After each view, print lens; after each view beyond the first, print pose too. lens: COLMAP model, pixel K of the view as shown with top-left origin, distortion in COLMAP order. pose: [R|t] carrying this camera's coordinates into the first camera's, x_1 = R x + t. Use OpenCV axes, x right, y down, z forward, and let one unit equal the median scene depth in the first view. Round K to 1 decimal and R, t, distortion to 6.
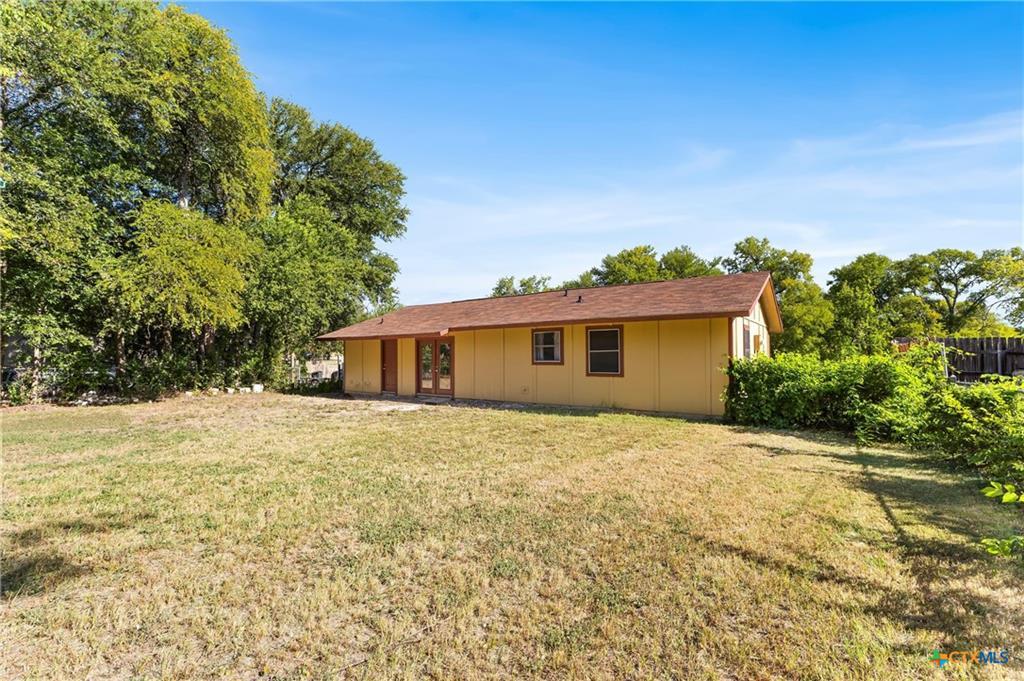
lens RADIAL K [[439.7, 0, 519.4], [0, 439.7, 340.1], [0, 0, 1]] dist [0.011270, -0.002661]
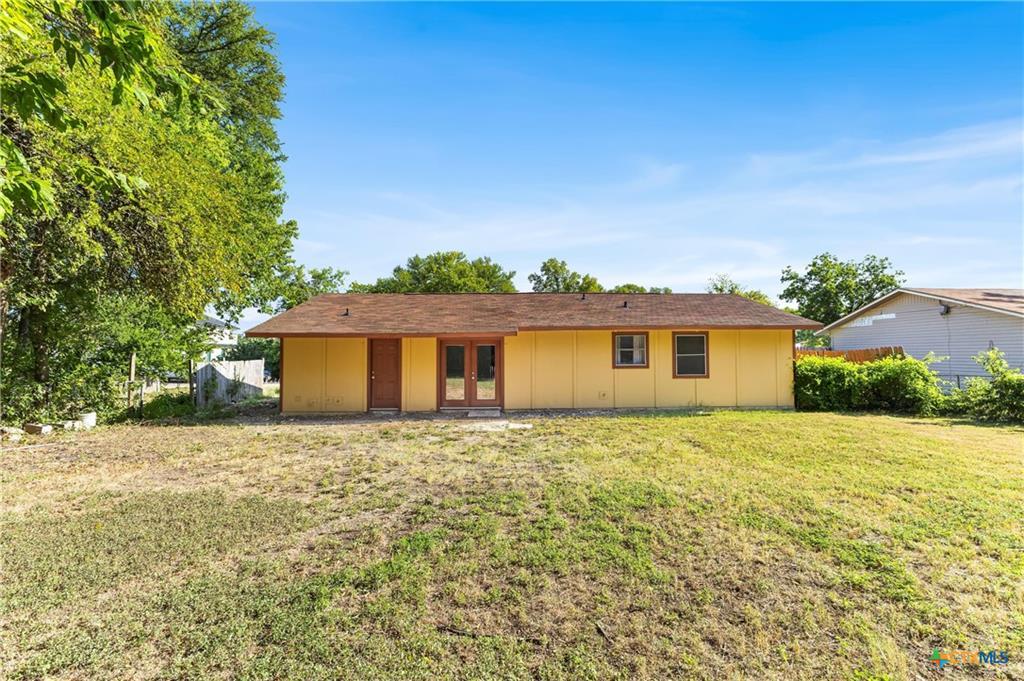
lens RADIAL K [[439.7, 0, 513.4], [0, 439.7, 341.1], [0, 0, 1]] dist [0.011270, -0.002661]
pose [[0.801887, 0.022651, 0.597046, -0.646785], [-0.018886, 0.999743, -0.012563, 0.010159], [-0.597177, -0.001202, 0.802109, 0.309795]]
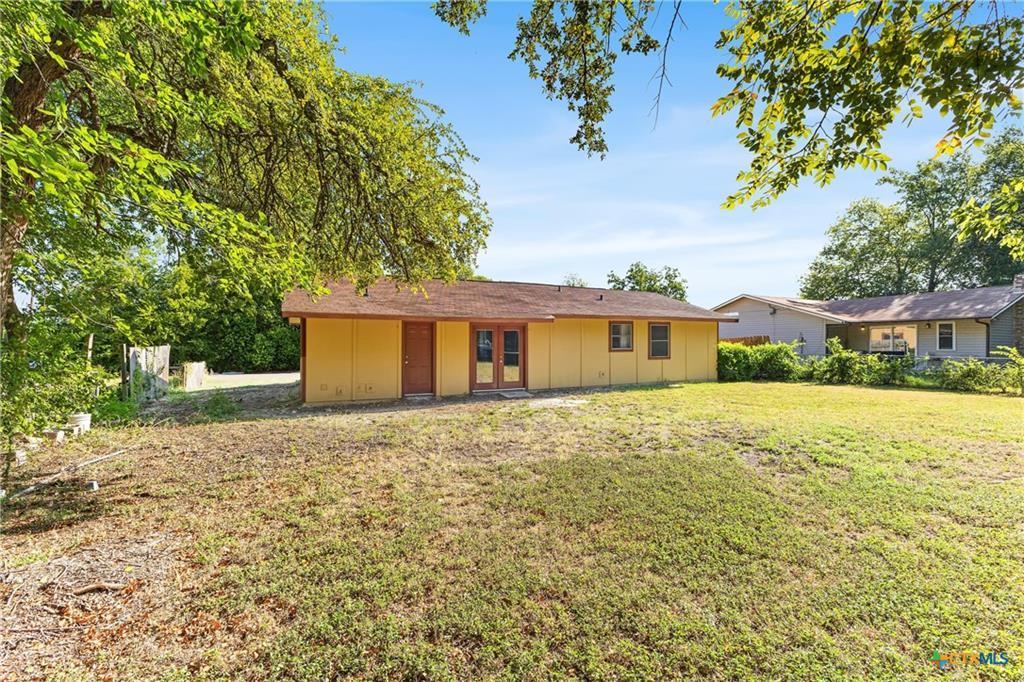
lens RADIAL K [[439.7, 0, 509.9], [0, 439.7, 344.8], [0, 0, 1]] dist [0.011270, -0.002661]
pose [[0.487092, 0.004190, 0.873341, -0.974238], [-0.027129, 0.999578, 0.010335, 0.028702], [-0.872929, -0.028727, 0.487001, 0.590826]]
